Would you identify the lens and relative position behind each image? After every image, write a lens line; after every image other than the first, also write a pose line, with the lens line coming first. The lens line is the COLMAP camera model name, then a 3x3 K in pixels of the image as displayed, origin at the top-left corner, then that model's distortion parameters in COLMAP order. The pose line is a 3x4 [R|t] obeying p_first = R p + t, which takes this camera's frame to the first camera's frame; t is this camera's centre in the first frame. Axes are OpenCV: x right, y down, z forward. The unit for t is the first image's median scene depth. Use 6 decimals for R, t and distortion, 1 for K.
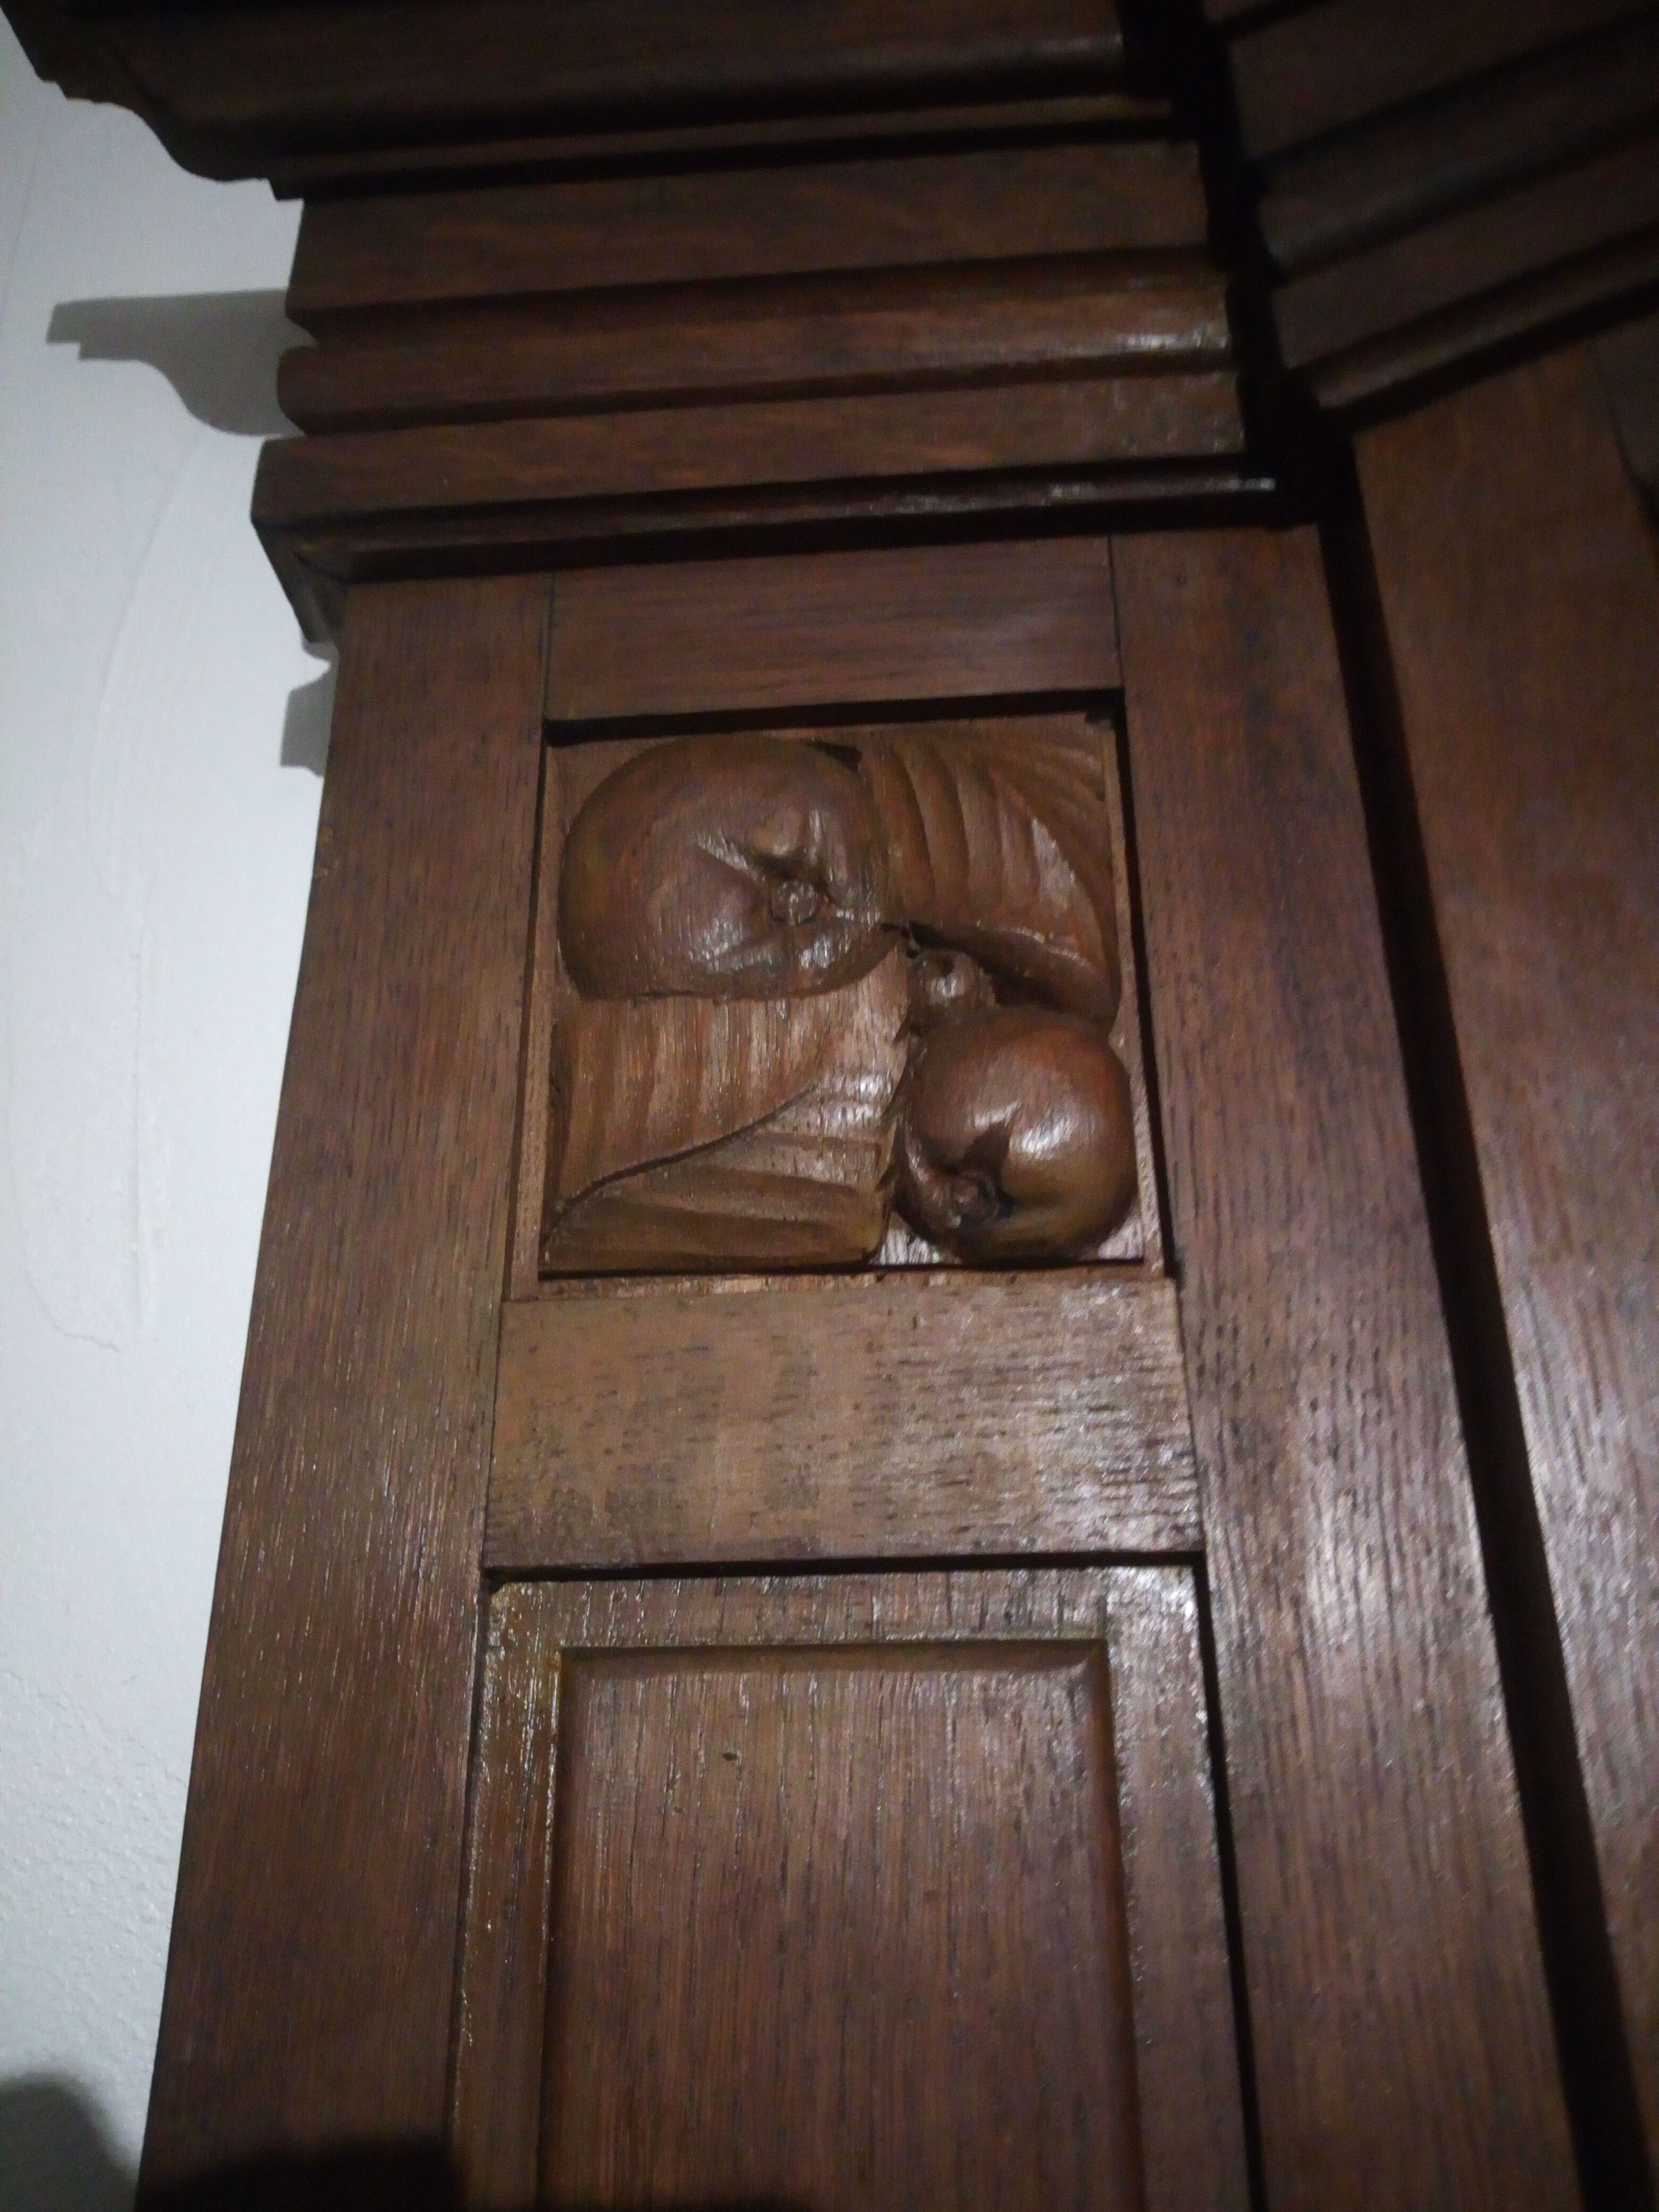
lens RADIAL K [[1767.9, 0, 829.5], [0, 1767.9, 1106.0], [0, 0, 1]] dist [0.008878, 0.013625]
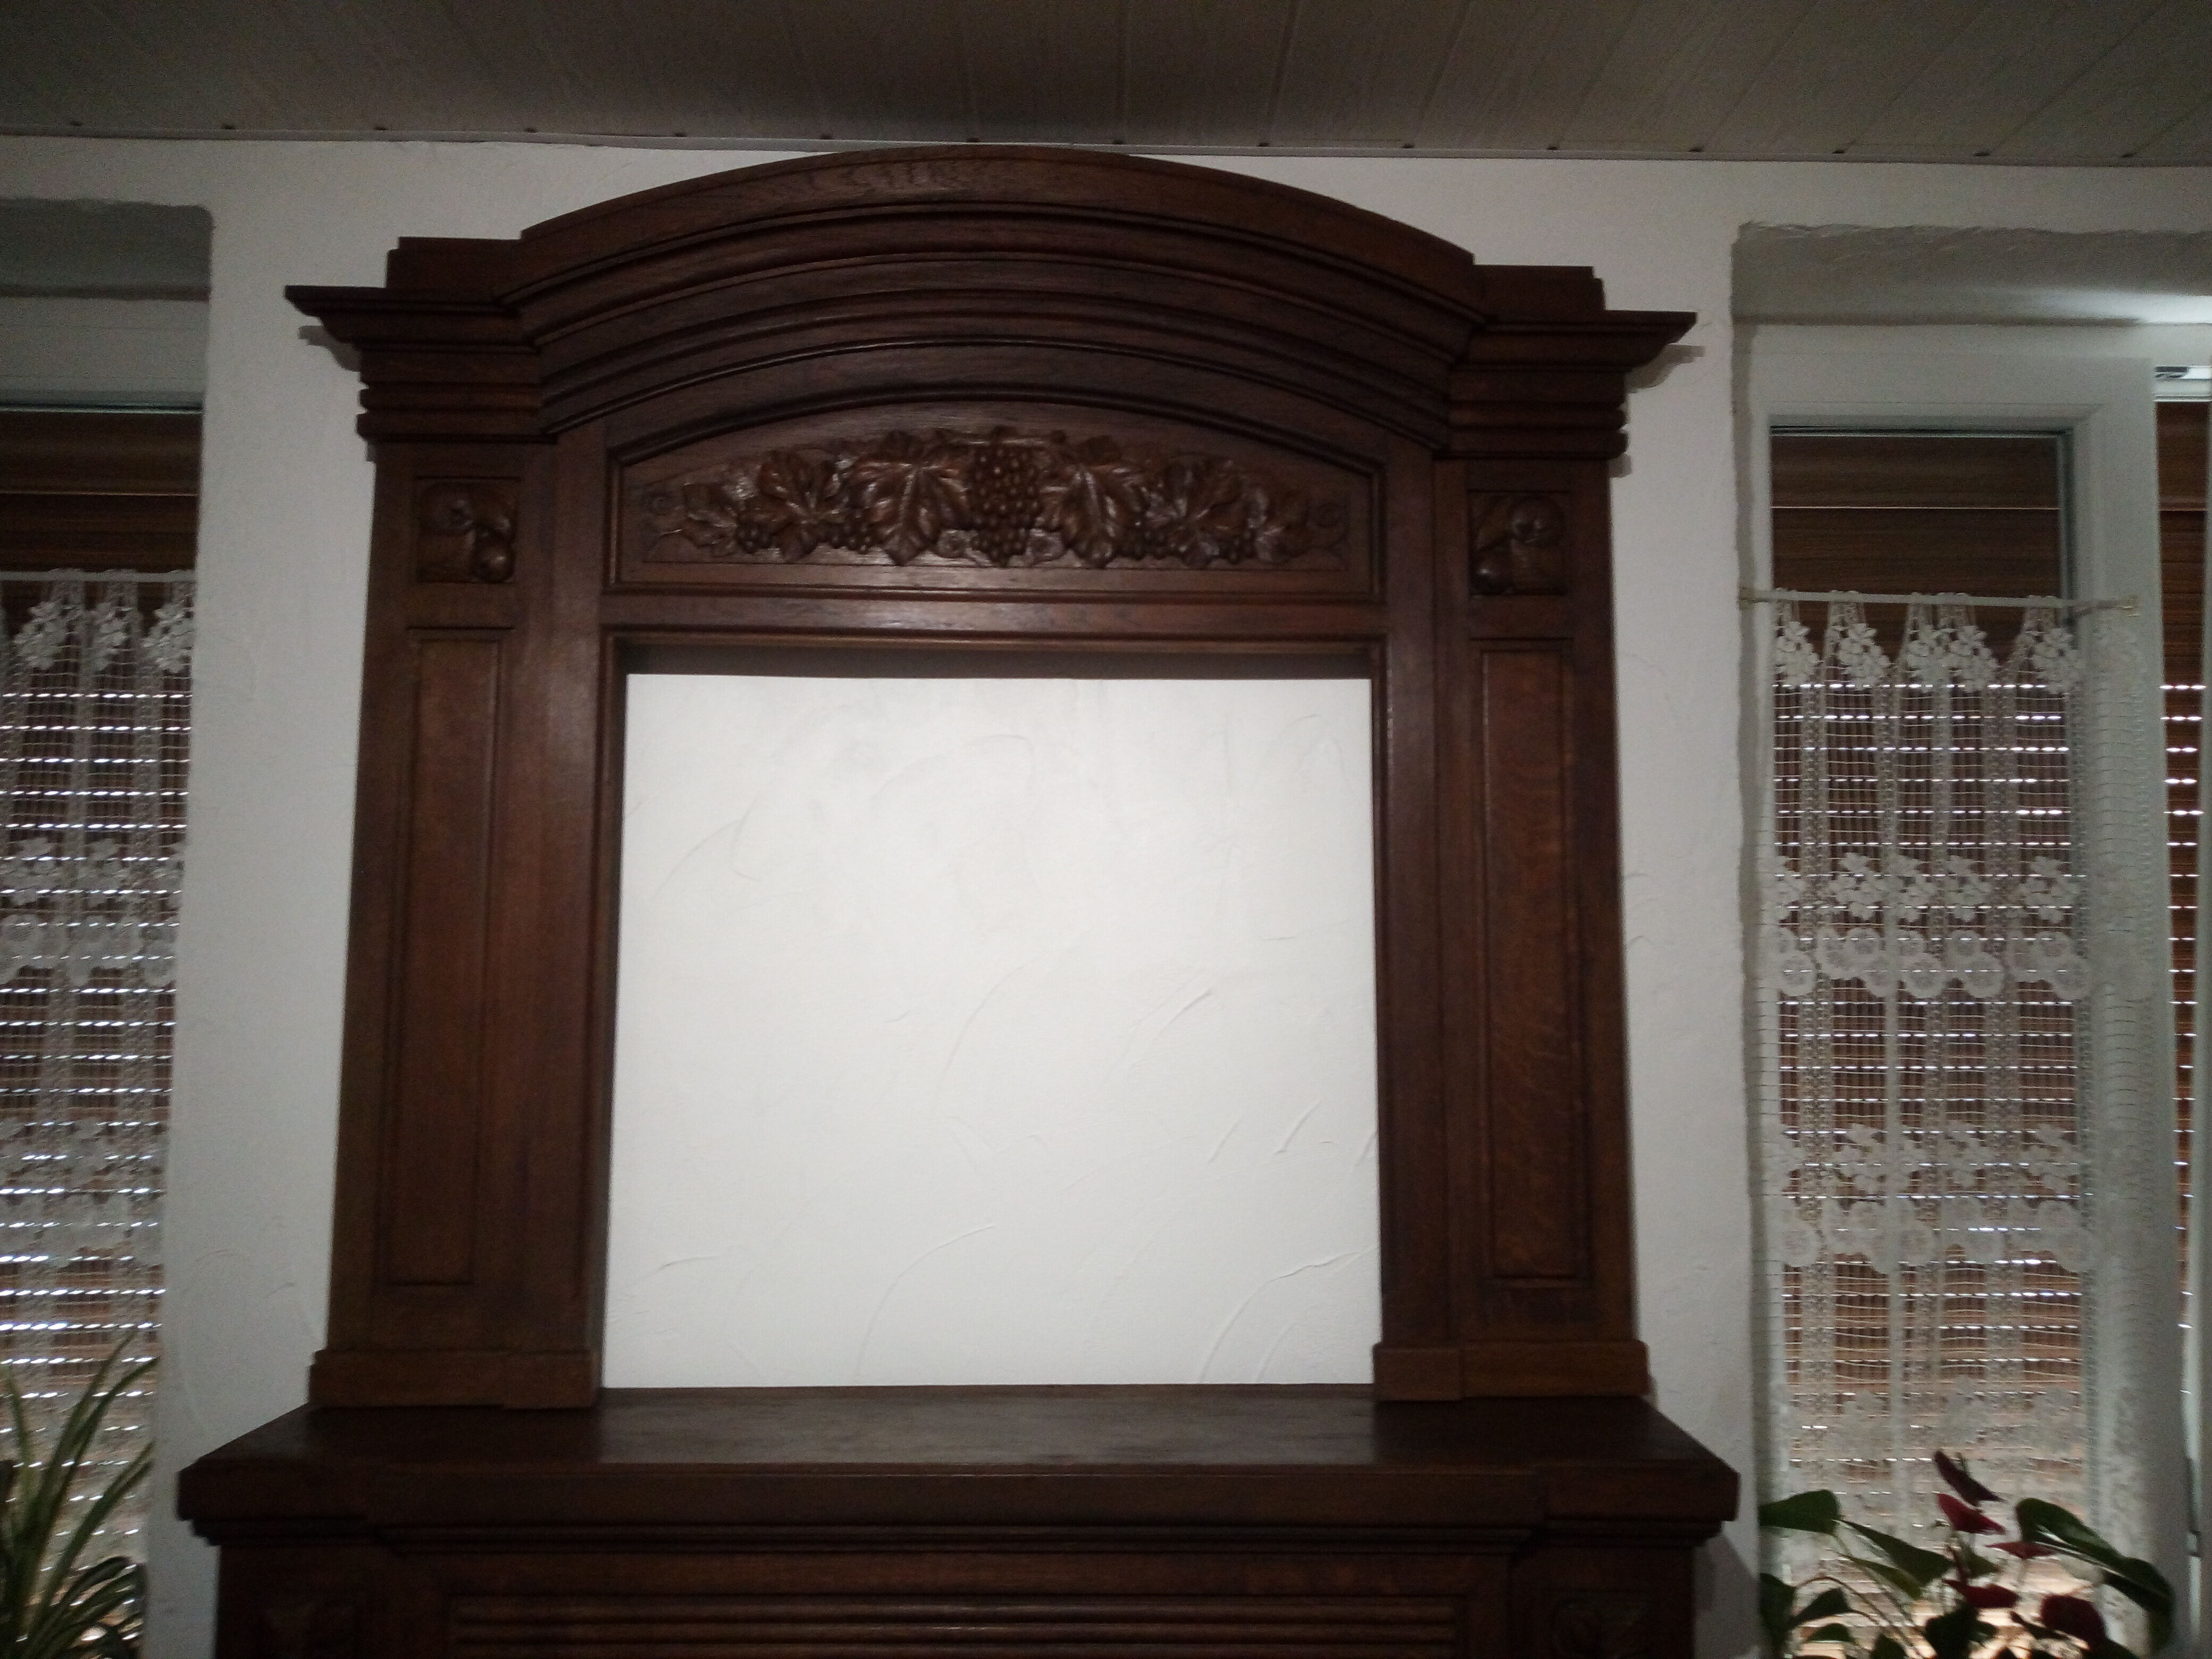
lens RADIAL K [[1646.6, 0, 1126.9], [0, 1646.6, 893.2], [0, 0, 1]] dist [0.106335, -0.177427]
pose [[0.996267, 0.030308, 0.080835, 1.845436], [-0.060235, 0.914807, 0.399373, -1.368908], [-0.061844, -0.402752, 0.913218, -4.887985]]
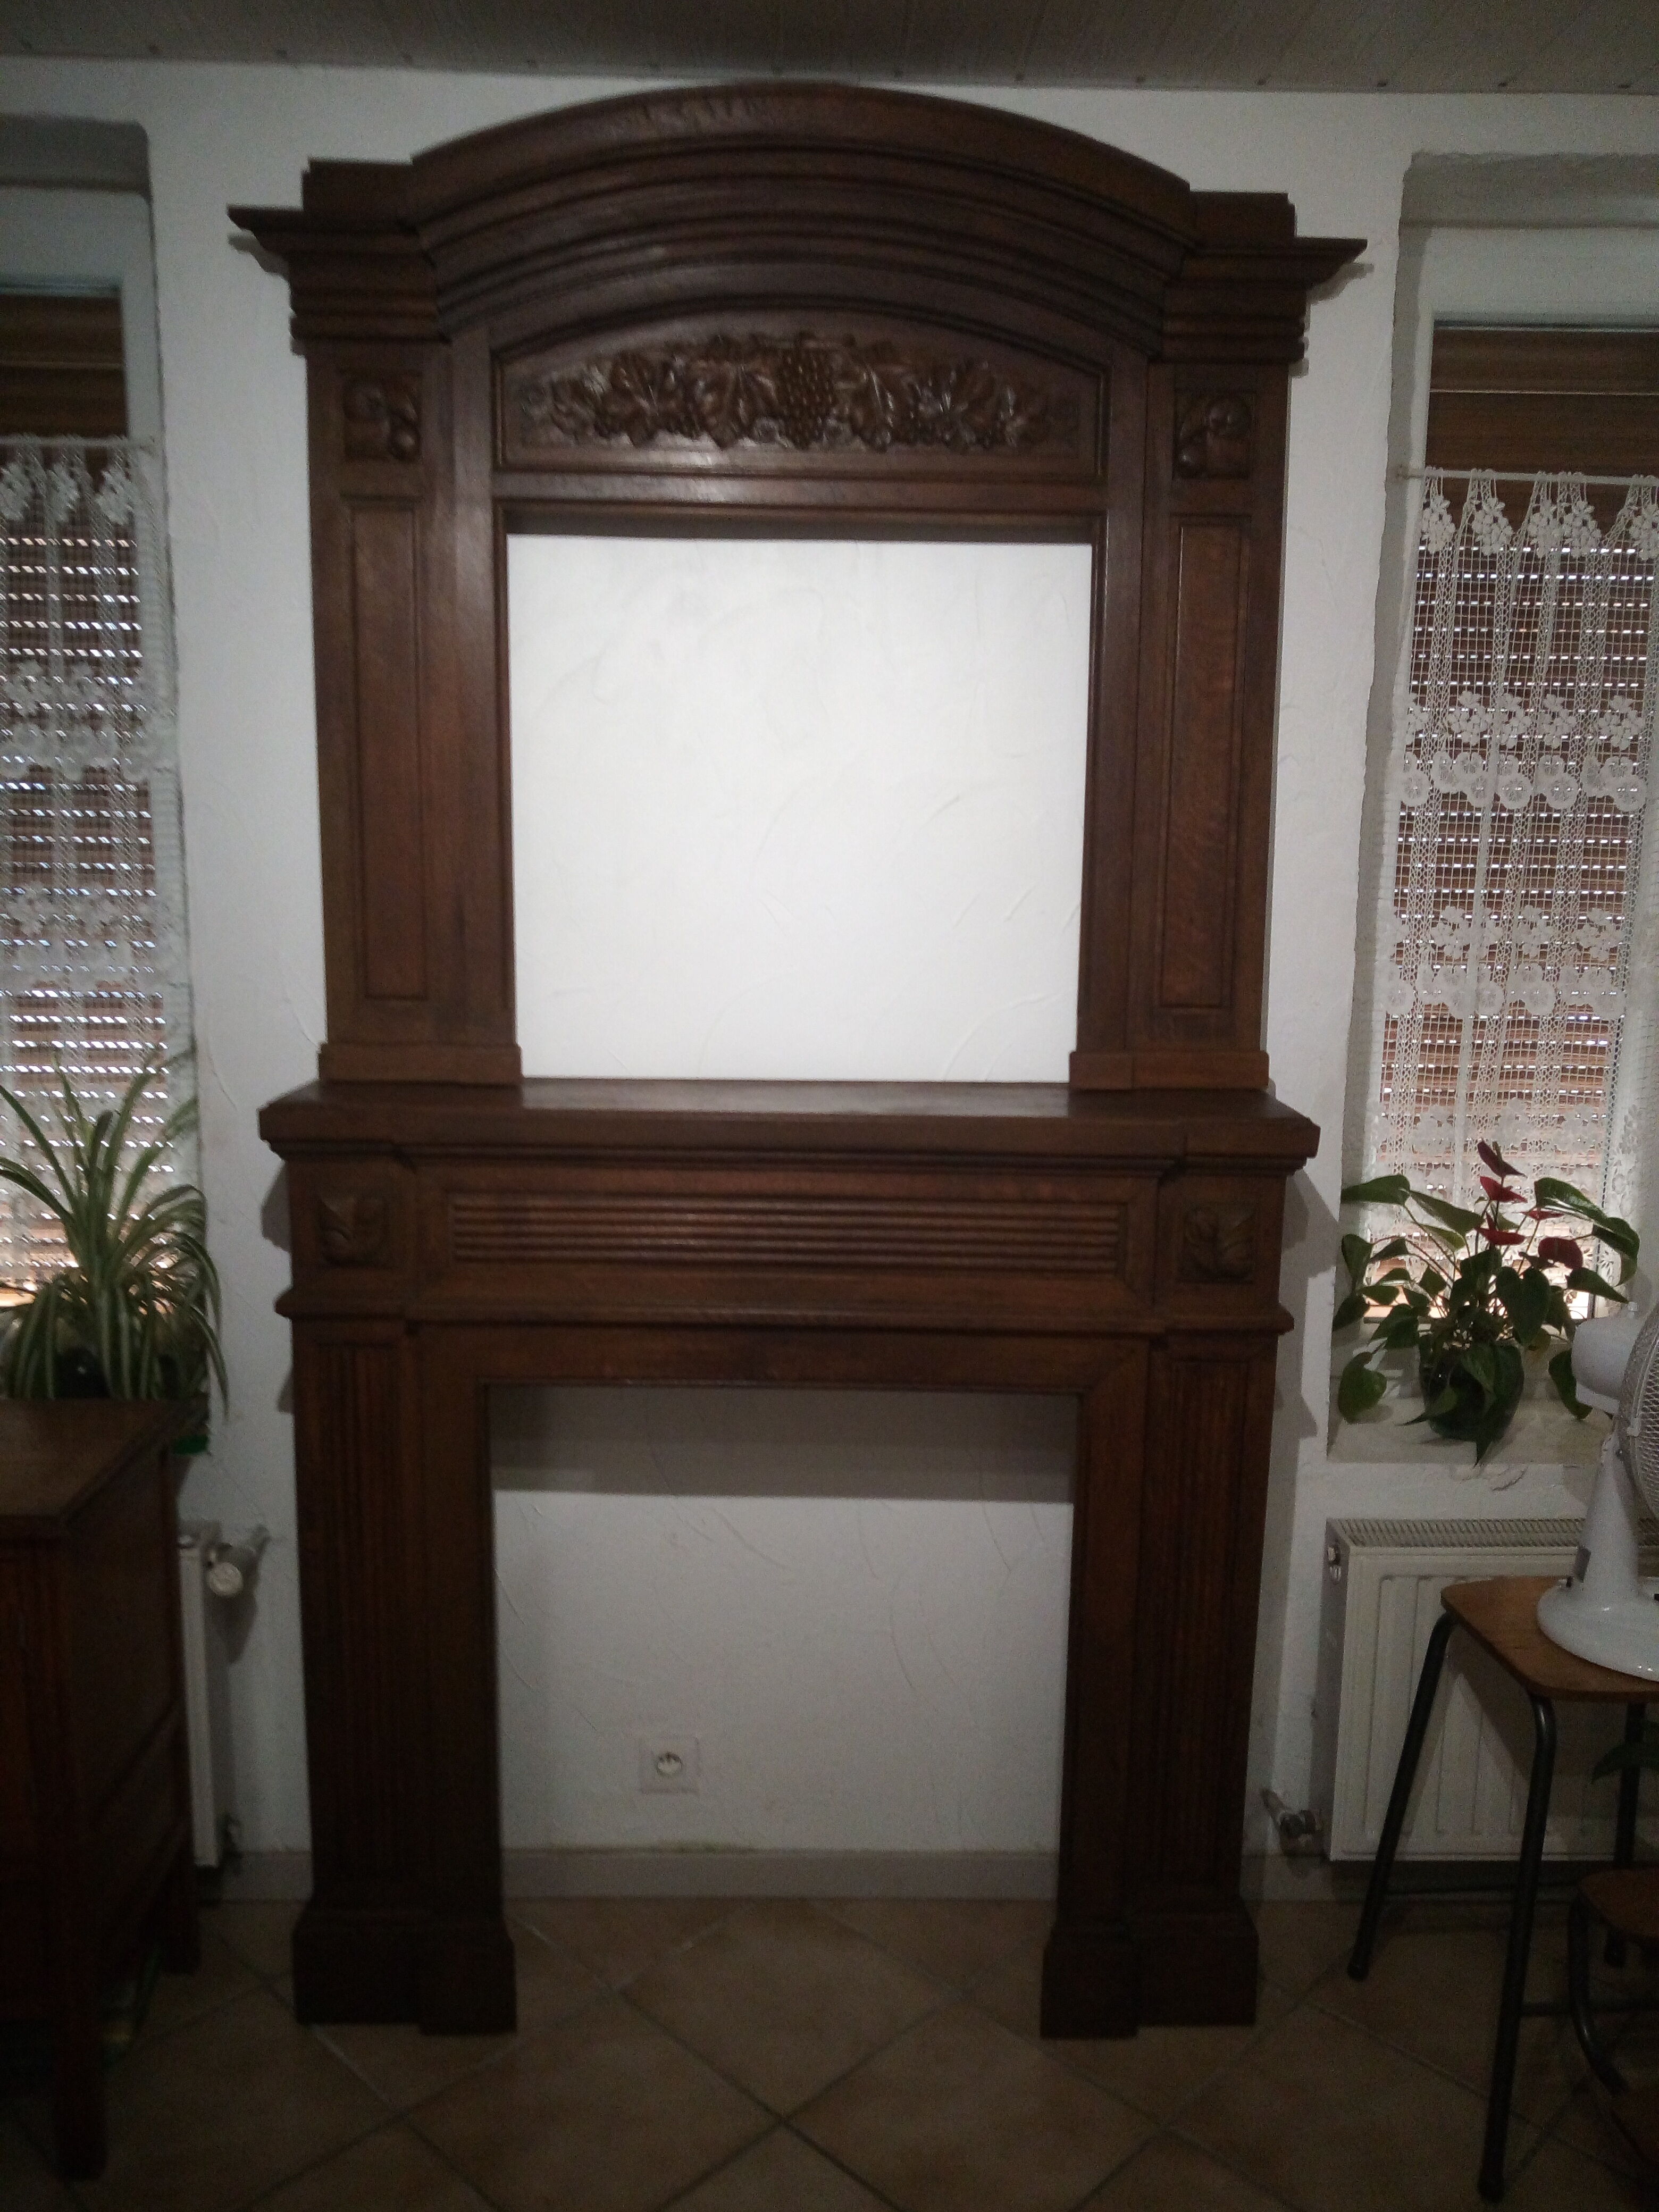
lens RADIAL K [[1749.8, 0, 829.5], [0, 1749.8, 1106.0], [0, 0, 1]] dist [0.005035, -0.000124]
pose [[0.995457, 0.022192, 0.092589, 1.308335], [-0.072407, 0.807920, 0.584827, -2.261910], [-0.061826, -0.588874, 0.805856, -7.043463]]
